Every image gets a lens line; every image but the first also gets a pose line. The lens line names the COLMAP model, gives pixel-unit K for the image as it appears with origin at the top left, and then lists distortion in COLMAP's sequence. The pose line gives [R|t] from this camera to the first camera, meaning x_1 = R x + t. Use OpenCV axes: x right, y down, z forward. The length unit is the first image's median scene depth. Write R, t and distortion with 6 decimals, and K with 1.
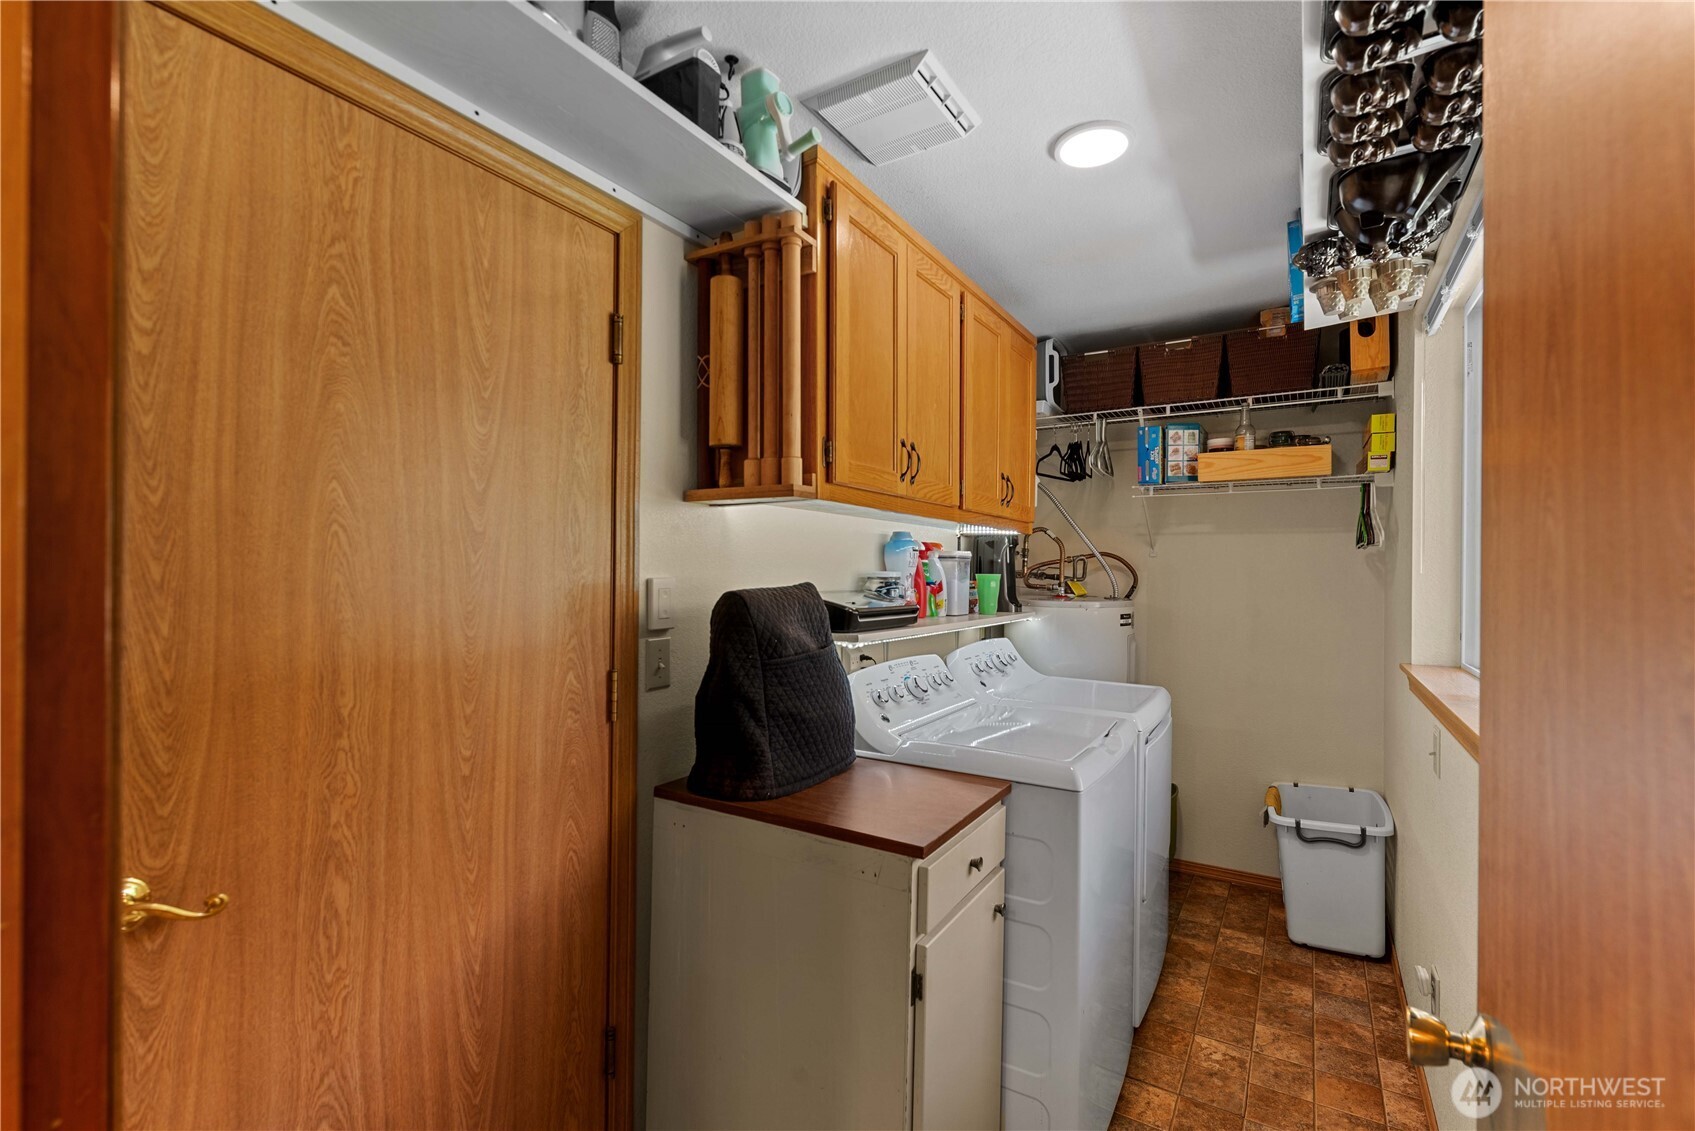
lens RADIAL K [[754.5, 0, 849.1], [0, 754.5, 564.0], [0, 0, 1]] dist [0.004734, 0.000089]
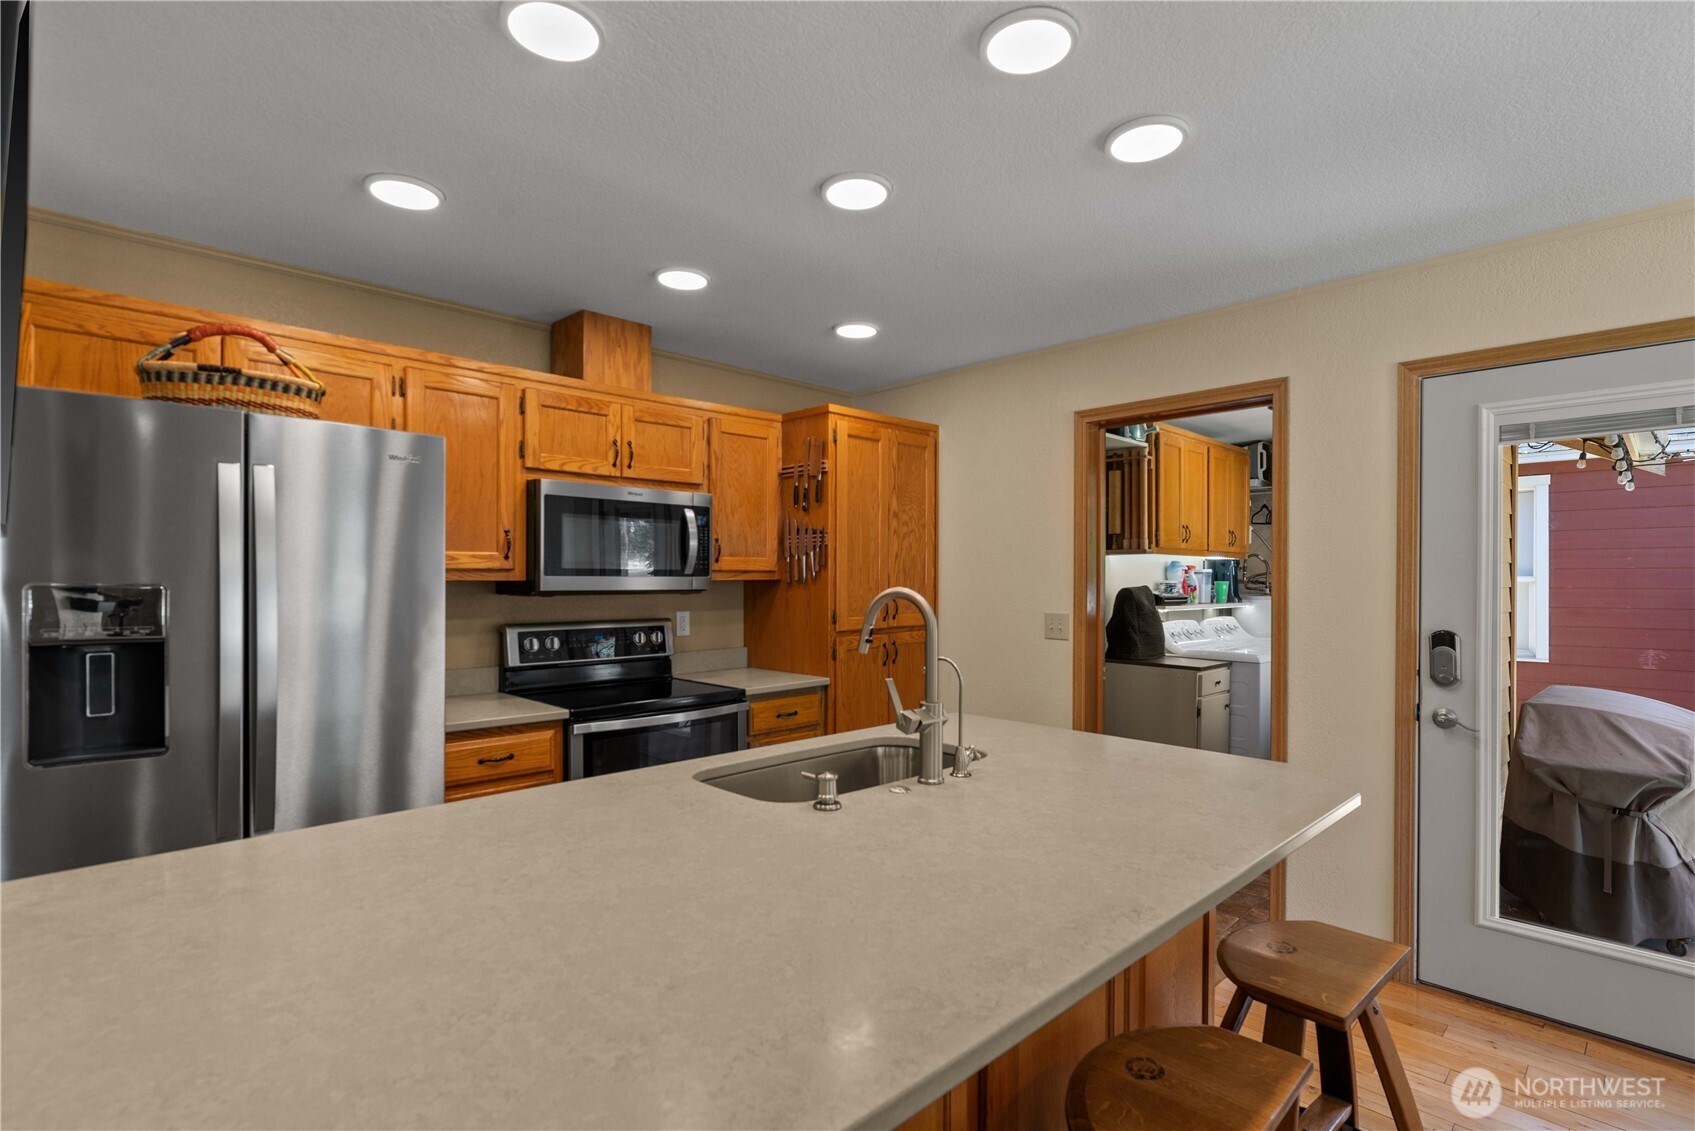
lens RADIAL K [[816.2, 0, 839.0], [0, 816.2, 575.9], [0, 0, 1]] dist [0.001834, 0.000113]
pose [[0.968567, -0.003594, -0.248727, -0.264130], [0.005450, 0.999962, 0.006773, -0.021786], [0.248693, -0.007915, 0.968550, -1.370155]]
